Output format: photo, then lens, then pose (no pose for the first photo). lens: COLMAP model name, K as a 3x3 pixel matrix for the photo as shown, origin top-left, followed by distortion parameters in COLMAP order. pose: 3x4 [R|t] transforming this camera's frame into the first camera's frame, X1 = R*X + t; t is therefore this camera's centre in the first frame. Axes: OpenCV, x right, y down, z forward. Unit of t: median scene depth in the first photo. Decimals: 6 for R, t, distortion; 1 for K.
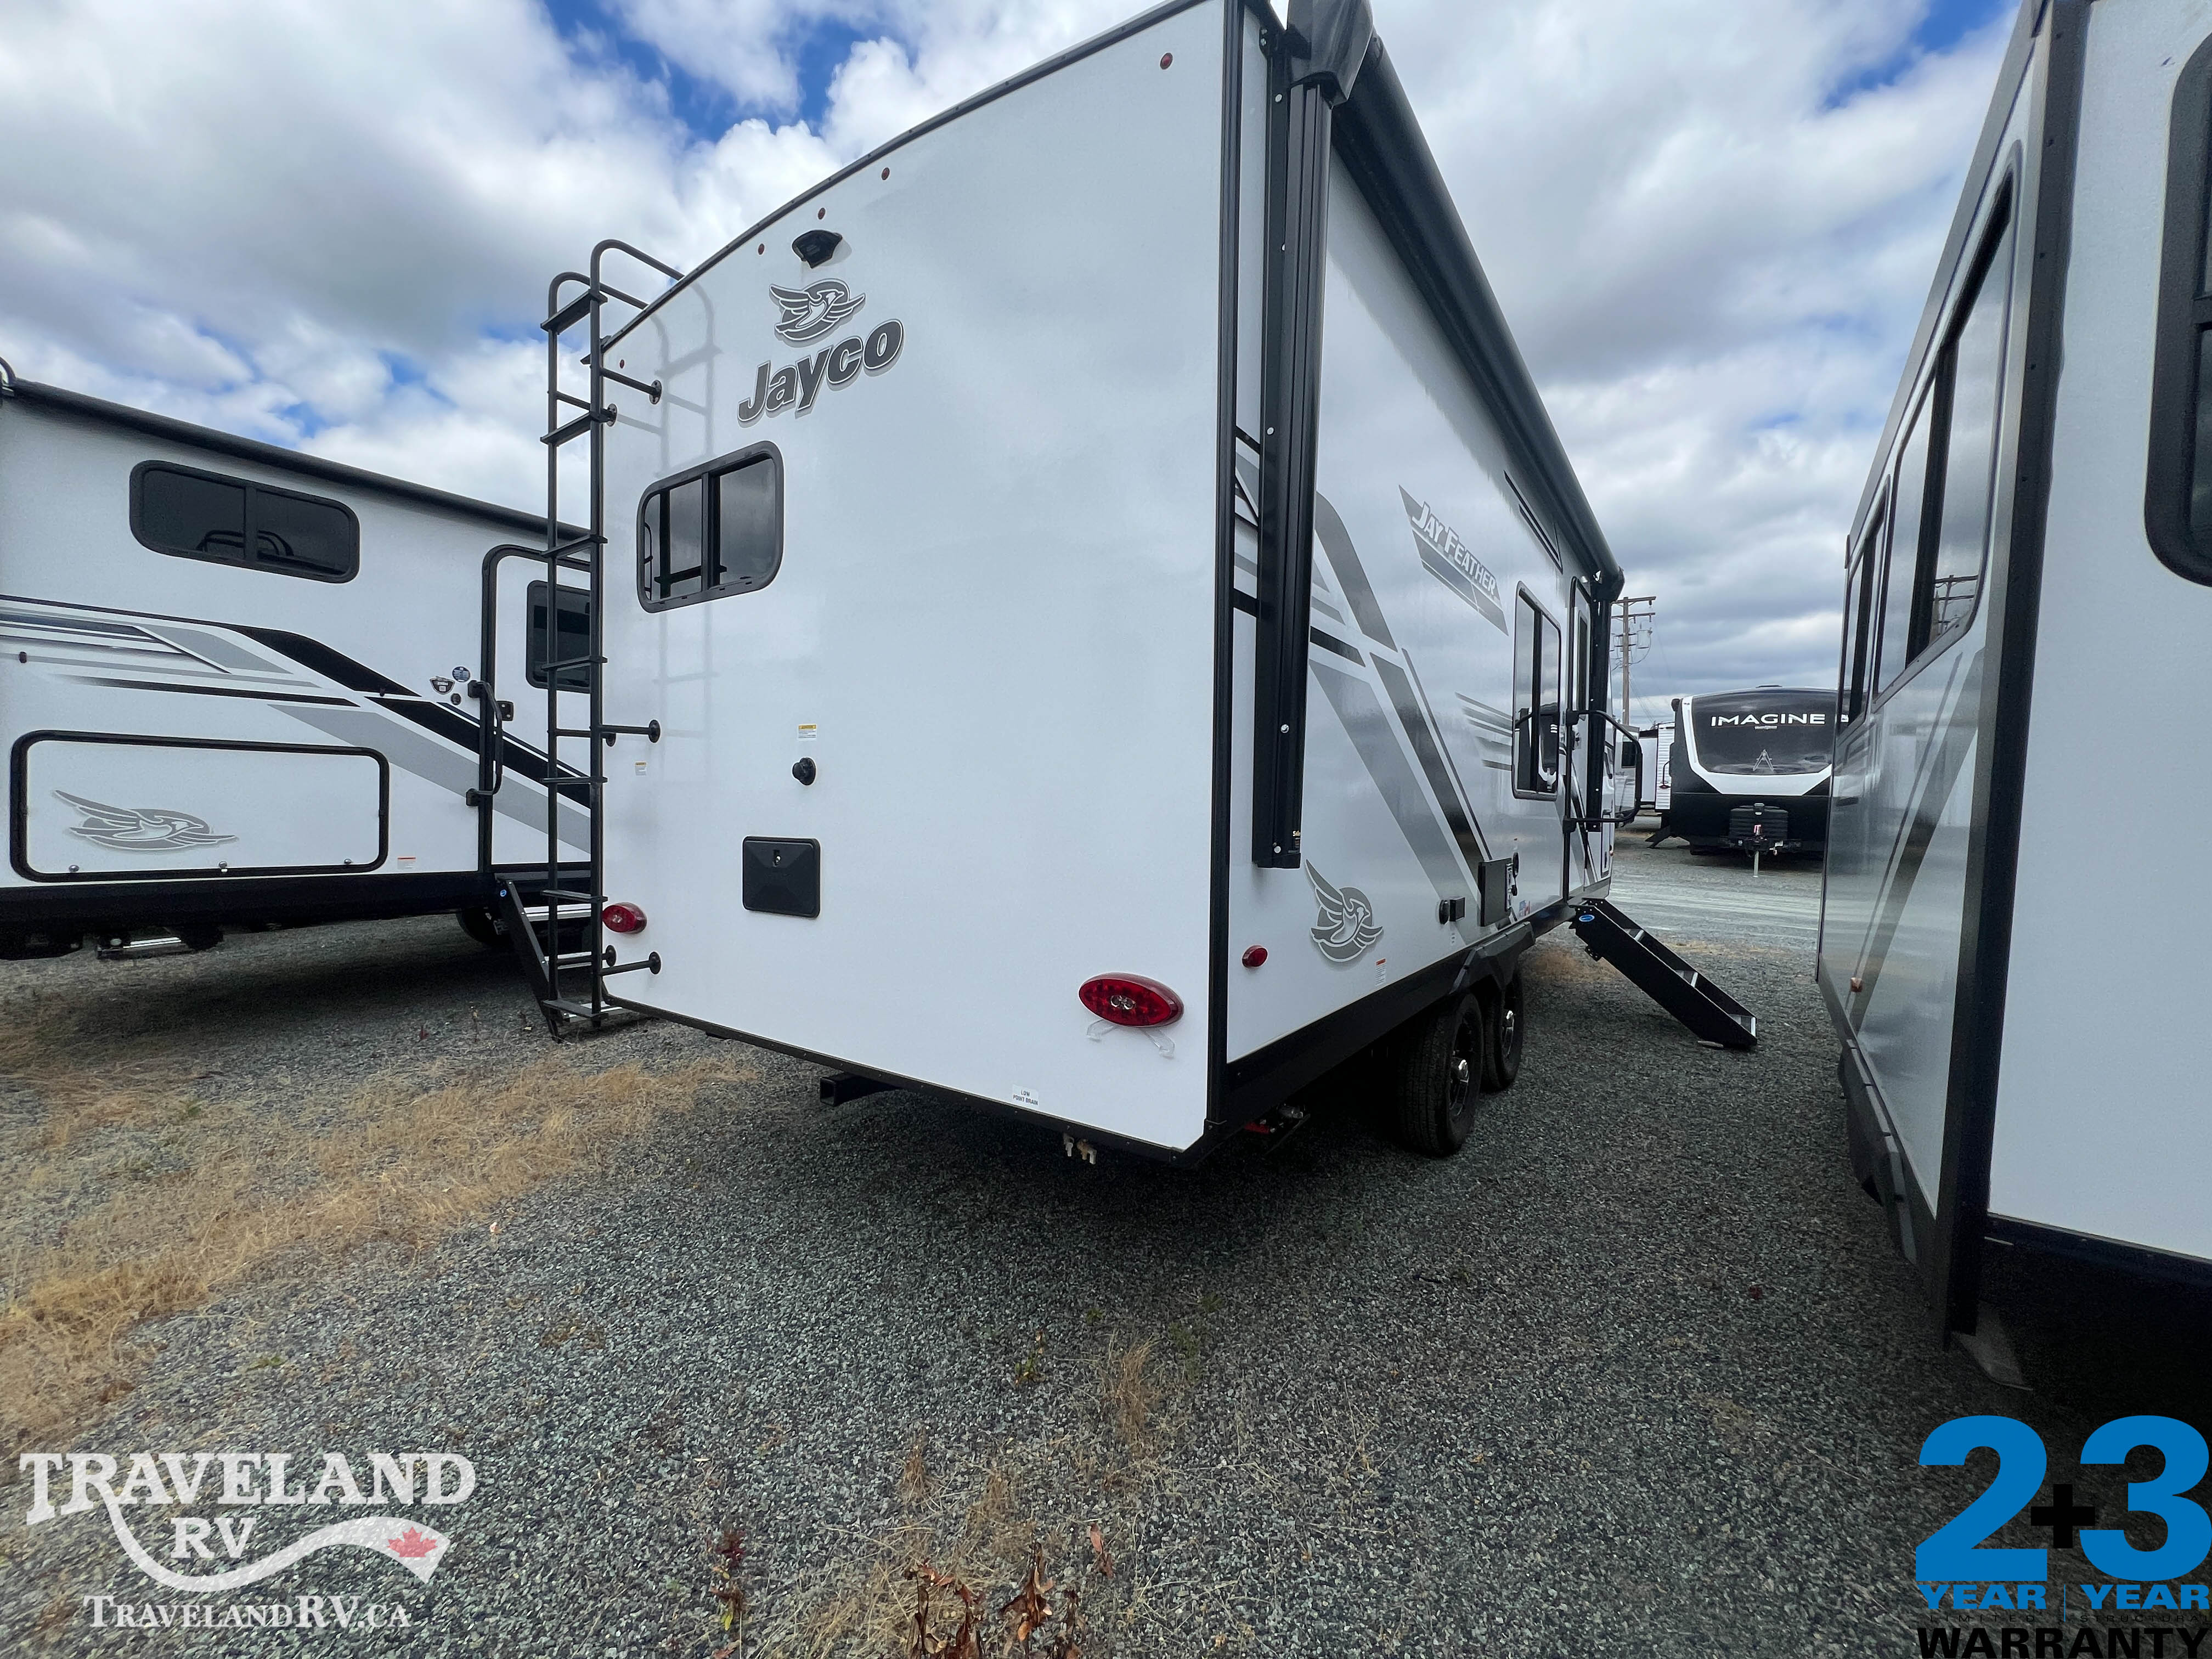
lens RADIAL K [[889.4, 0, 1099.0], [0, 889.4, 836.8], [0, 0, 1]] dist [-0.002845, 0.000838]
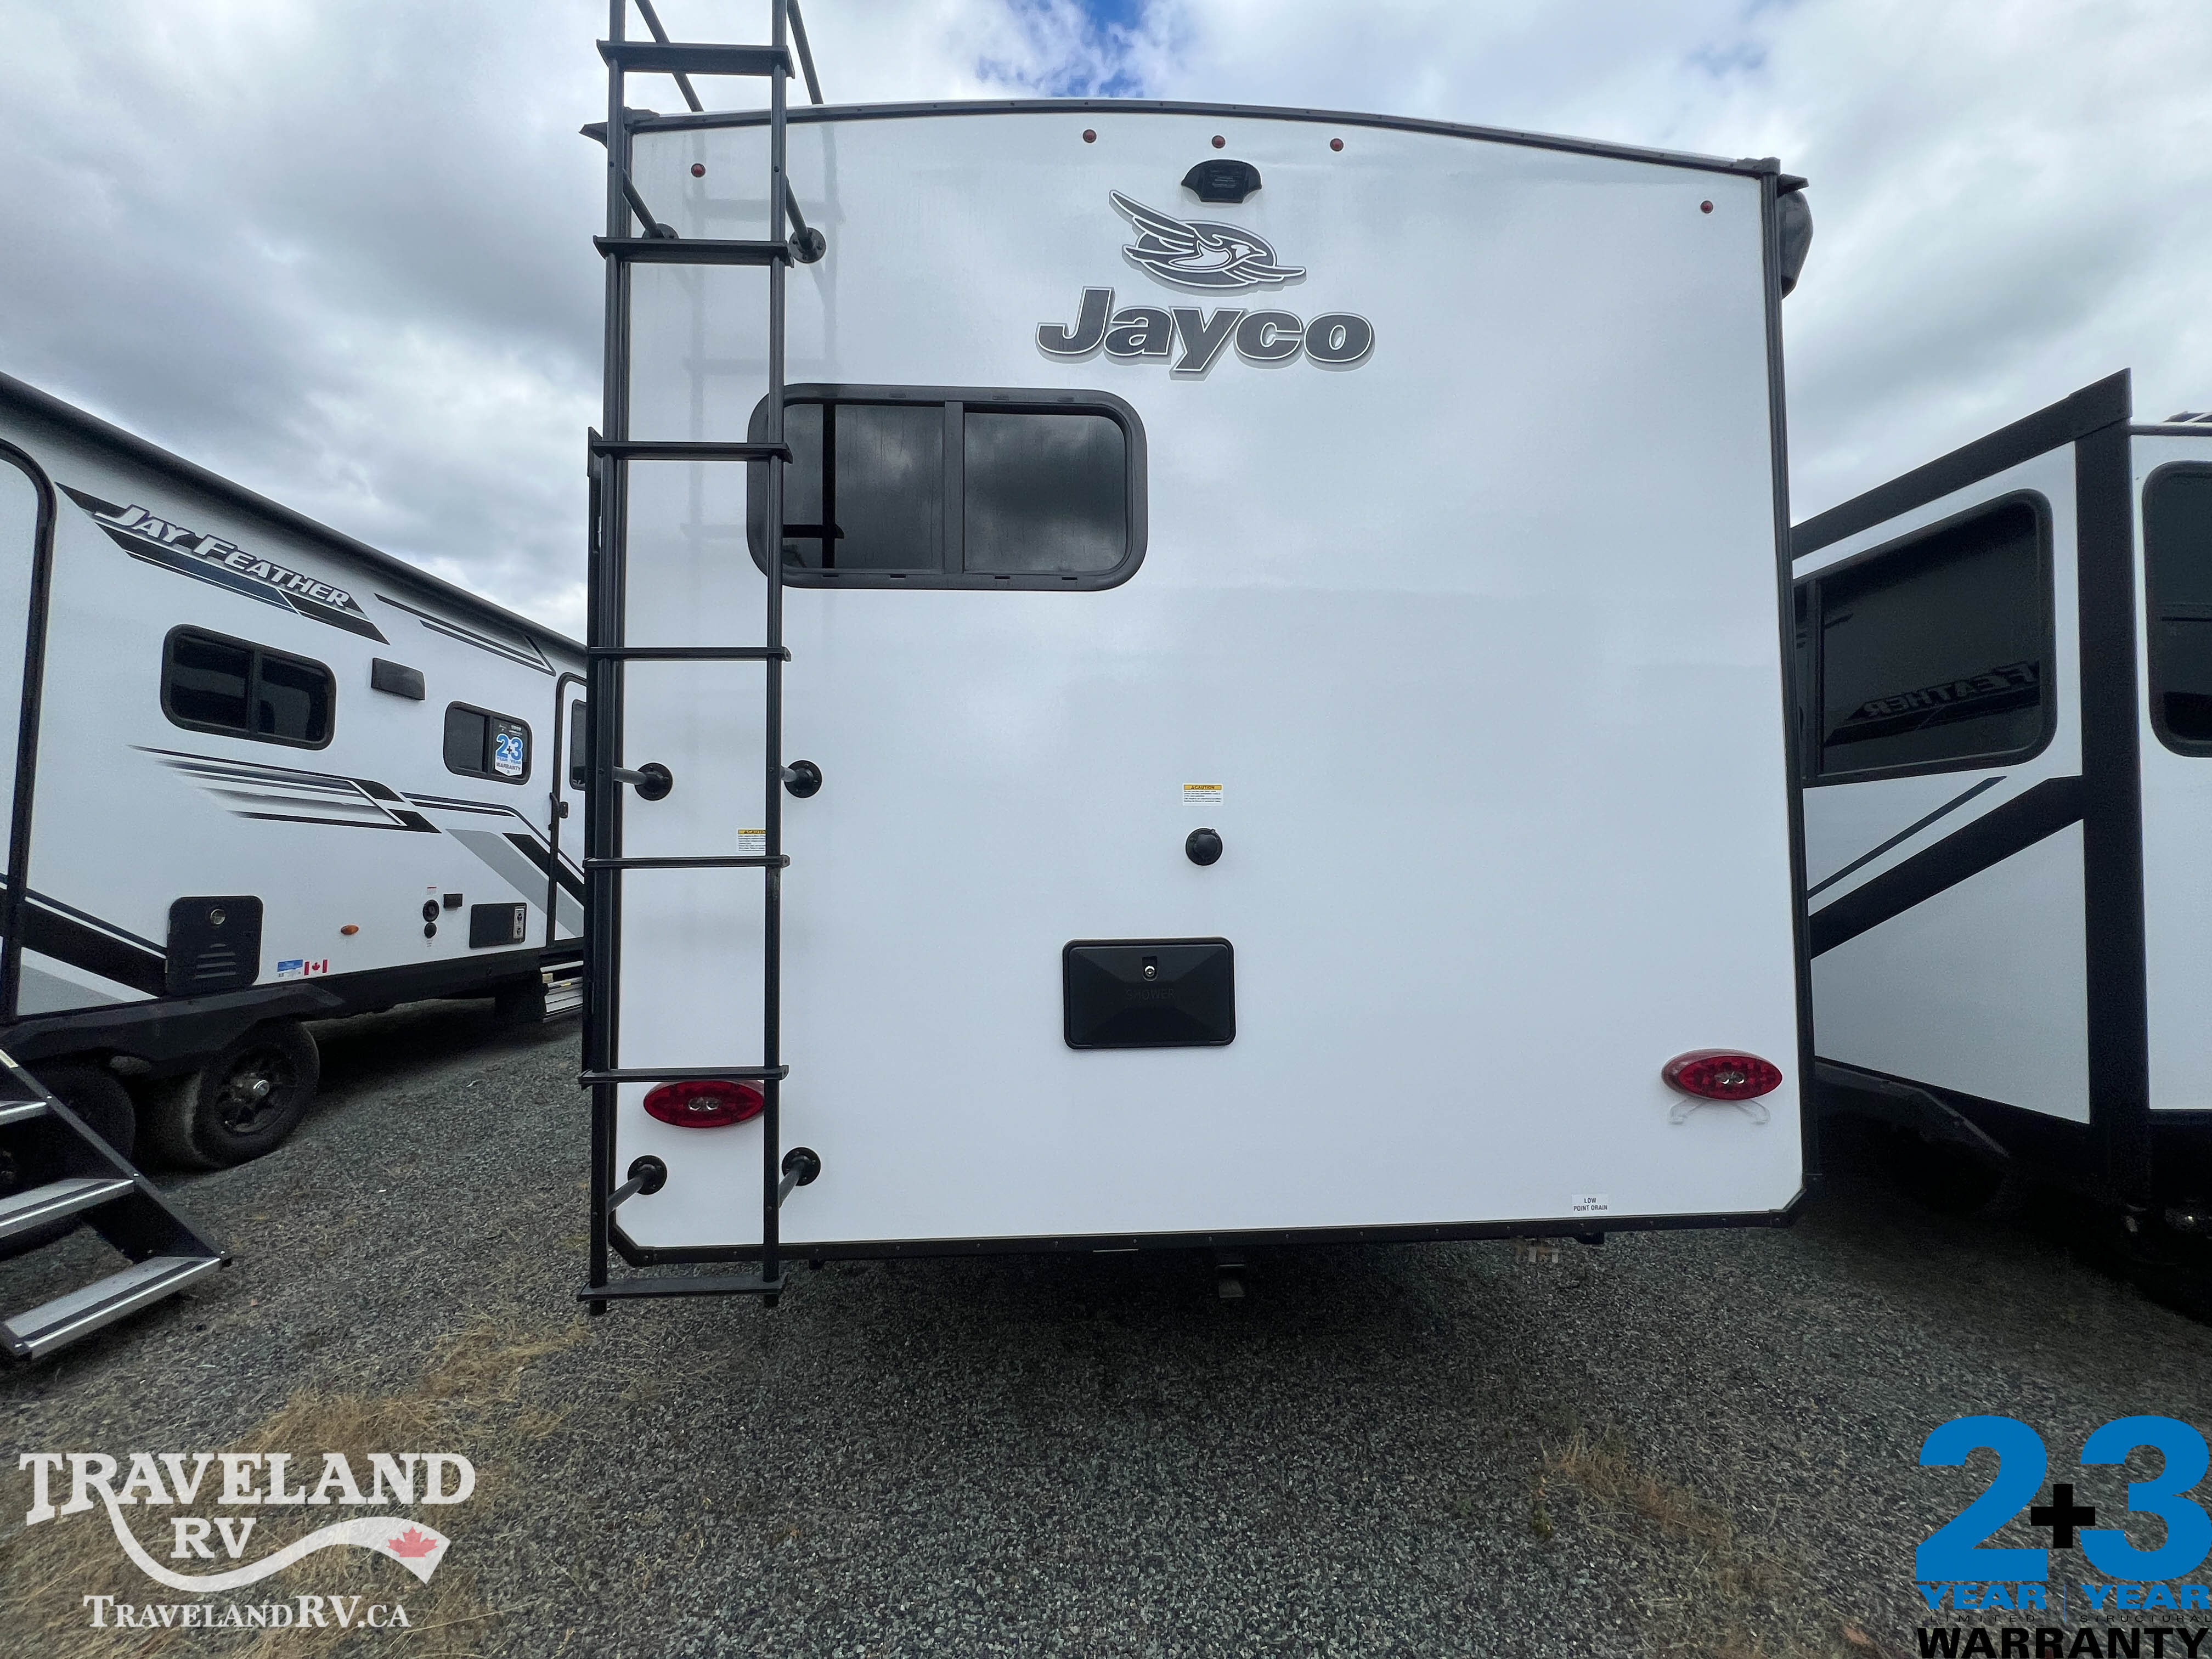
lens RADIAL K [[889.4, 0, 1109.4], [0, 889.4, 834.9], [0, 0, 1]] dist [-0.002845, 0.000838]
pose [[0.778282, 0.002013, 0.627912, -0.815836], [0.039646, 0.997842, -0.052340, -0.045671], [-0.626663, 0.065629, 0.776522, 0.451263]]
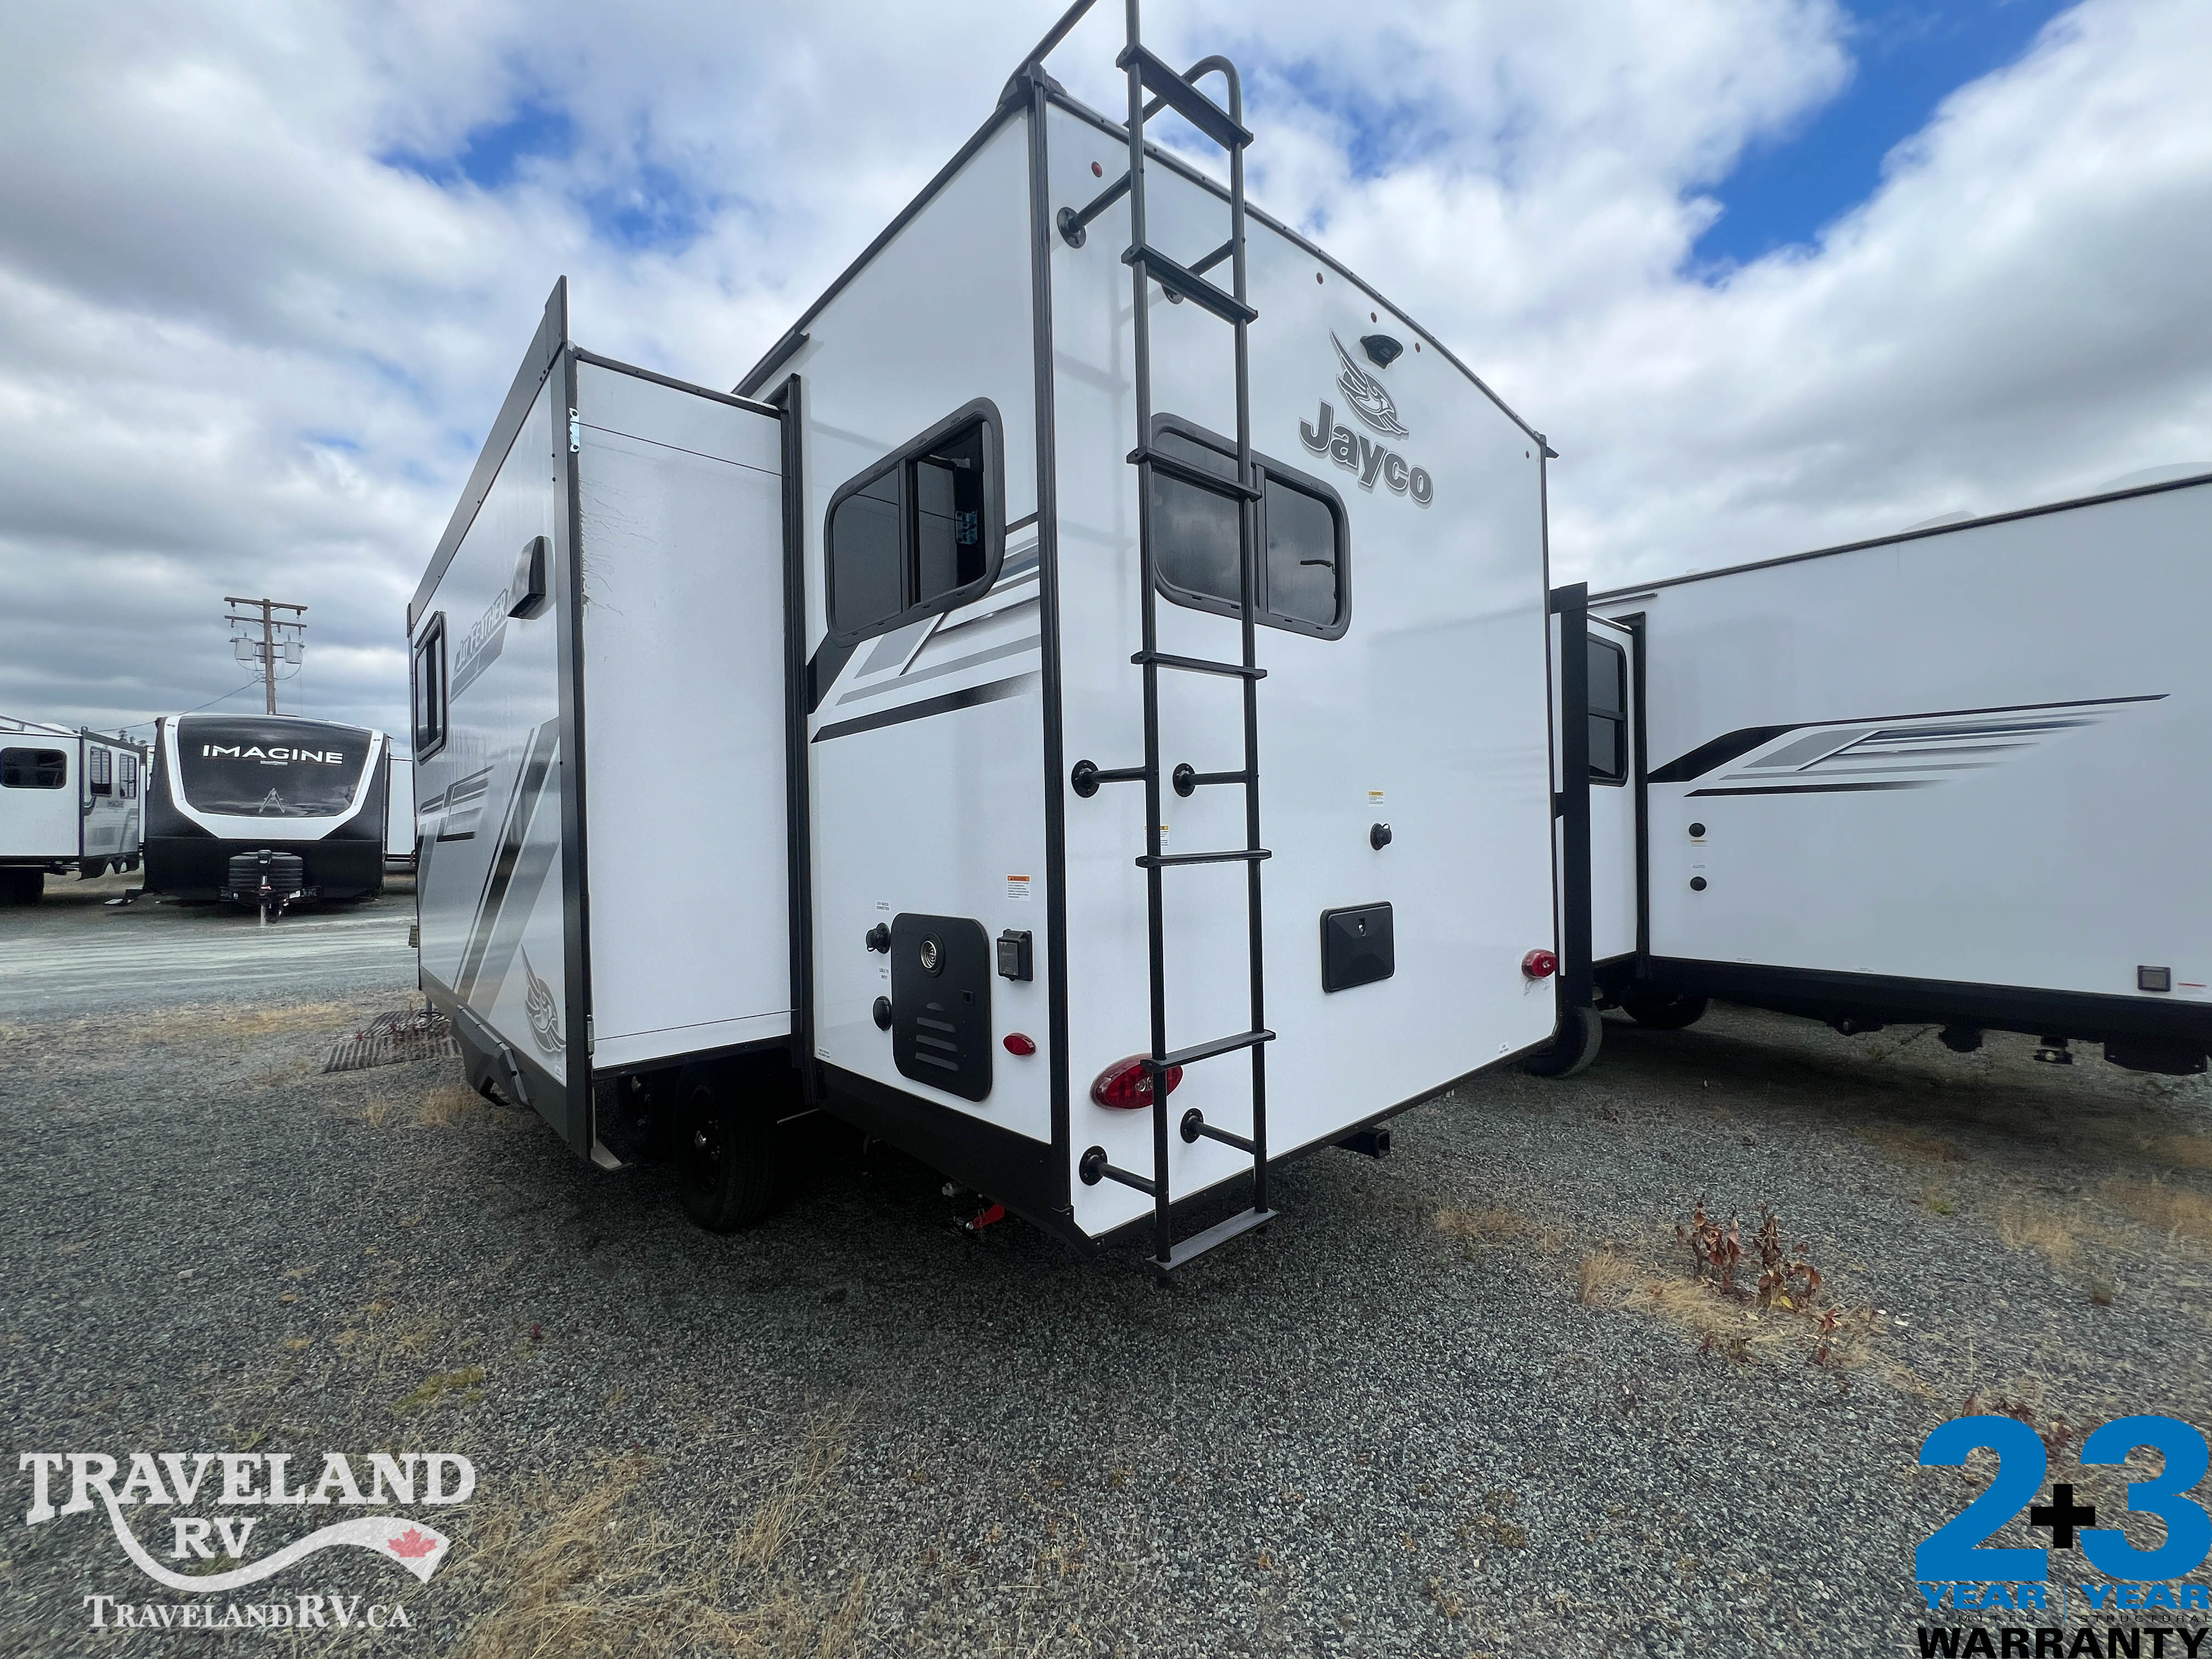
lens RADIAL K [[889.4, 0, 1102.3], [0, 889.4, 835.4], [0, 0, 1]] dist [-0.002845, 0.000838]
pose [[0.204265, -0.020596, 0.978699, -1.333155], [0.059775, 0.998175, 0.008530, -0.097953], [-0.977089, 0.056760, 0.205124, 1.049900]]
